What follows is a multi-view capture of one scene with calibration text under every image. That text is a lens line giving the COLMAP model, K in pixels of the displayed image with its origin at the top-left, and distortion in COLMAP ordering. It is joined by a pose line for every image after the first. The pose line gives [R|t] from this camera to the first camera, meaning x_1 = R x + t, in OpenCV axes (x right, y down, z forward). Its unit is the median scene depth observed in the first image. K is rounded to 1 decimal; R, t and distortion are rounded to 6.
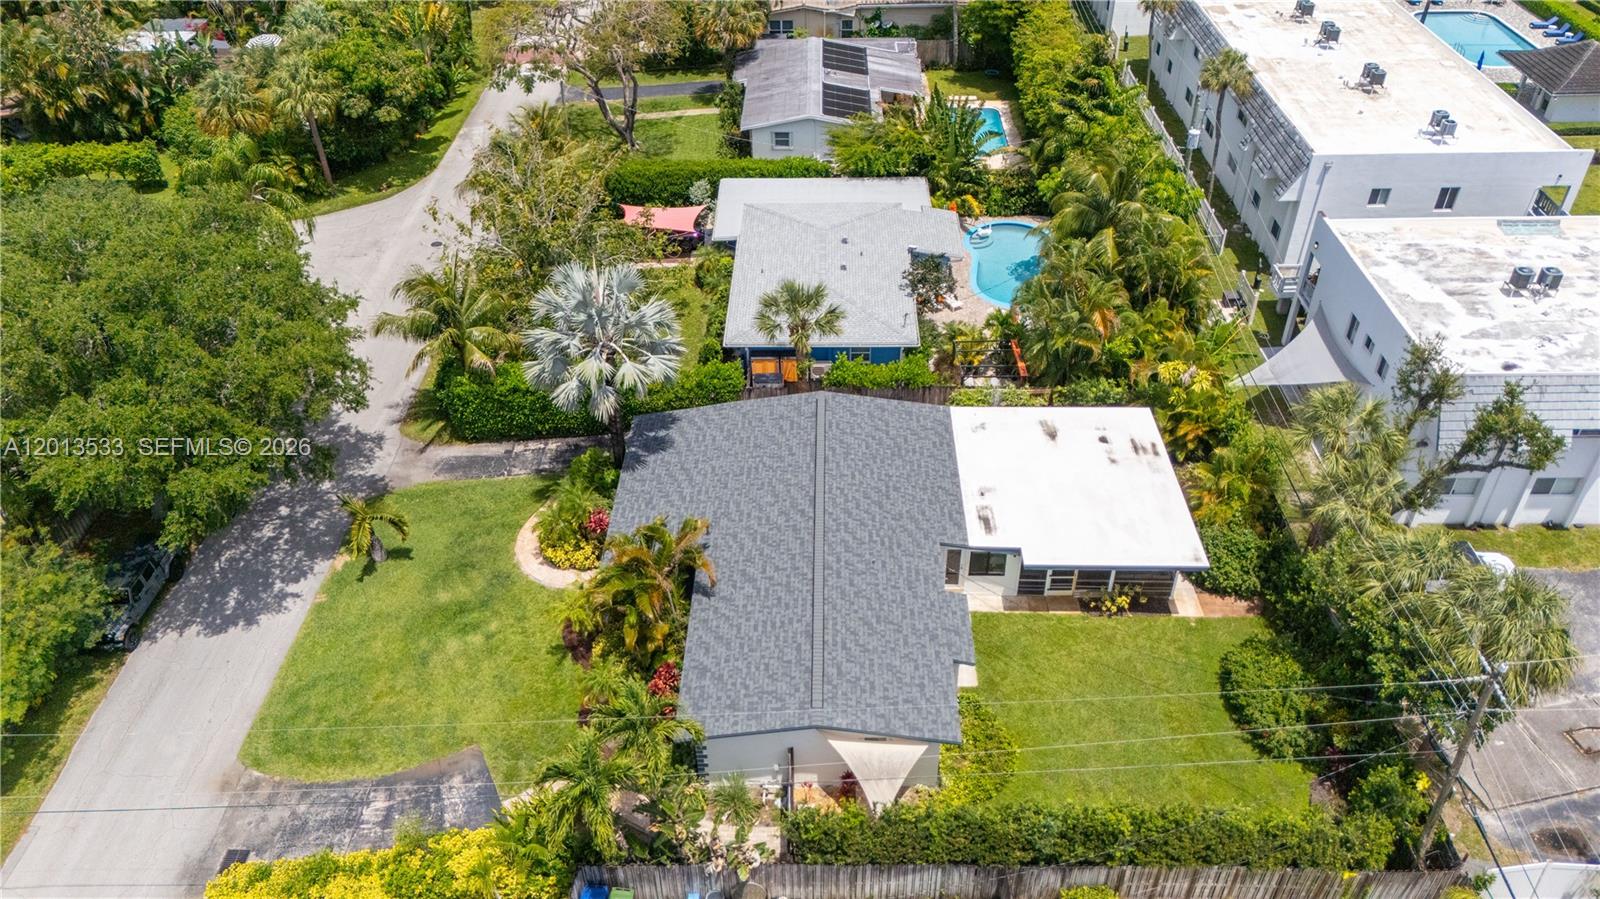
lens RADIAL K [[1172.7, 0, 803.2], [0, 1172.7, 447.2], [0, 0, 1]] dist [0.087644, -0.098779]
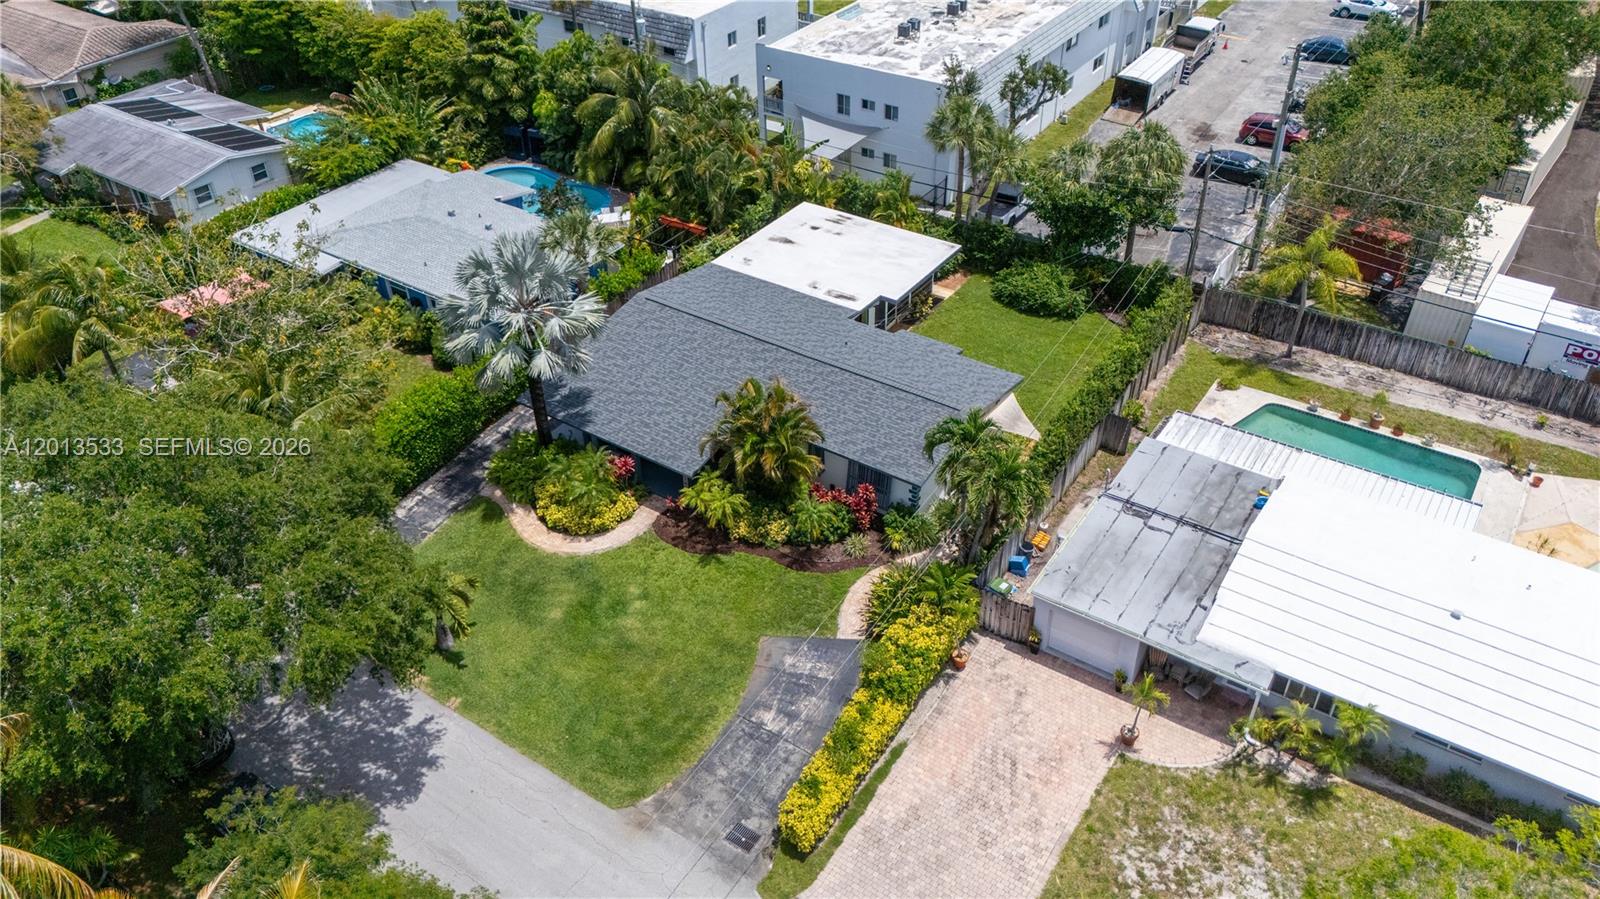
lens RADIAL K [[1172.7, 0, 803.2], [0, 1172.7, 447.2], [0, 0, 1]] dist [0.087644, -0.098779]
pose [[0.548466, -0.501809, 0.668859, -0.669371], [0.518280, 0.831733, 0.199013, -0.063185], [-0.656178, 0.237505, 0.716255, 0.135314]]
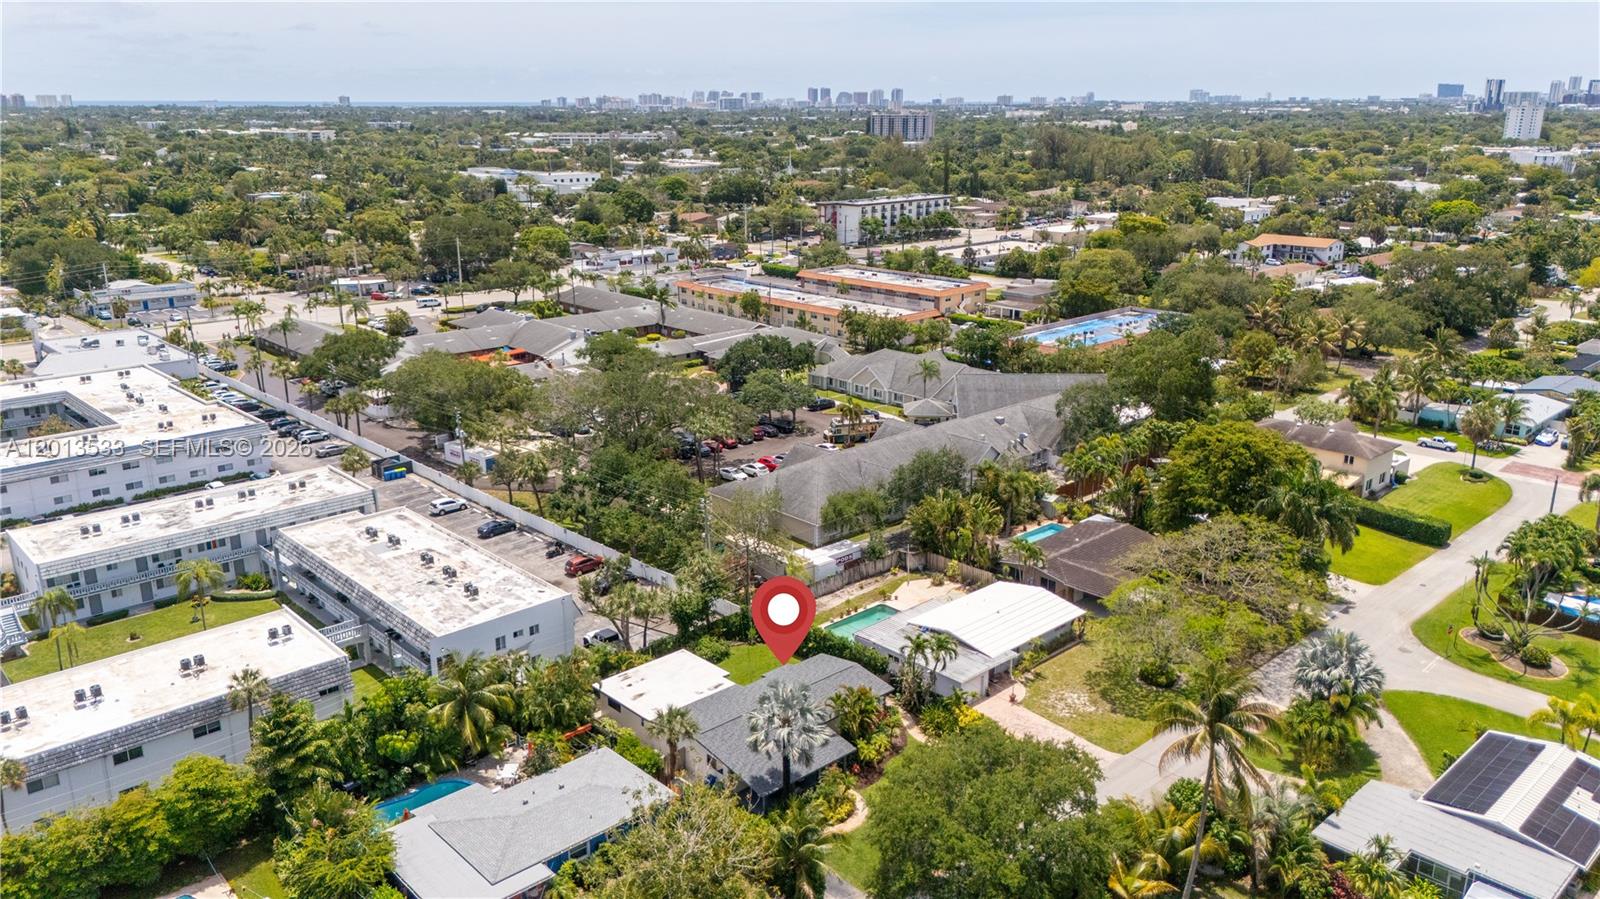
lens RADIAL K [[1164.2, 0, 800.0], [0, 1164.2, 449.5], [0, 0, 1]] dist [0.071514, -0.096510]
pose [[-0.694508, -0.193927, 0.692858, -1.187542], [0.444650, 0.641385, 0.625229, -1.308500], [-0.565637, 0.742306, -0.359217, 1.161315]]
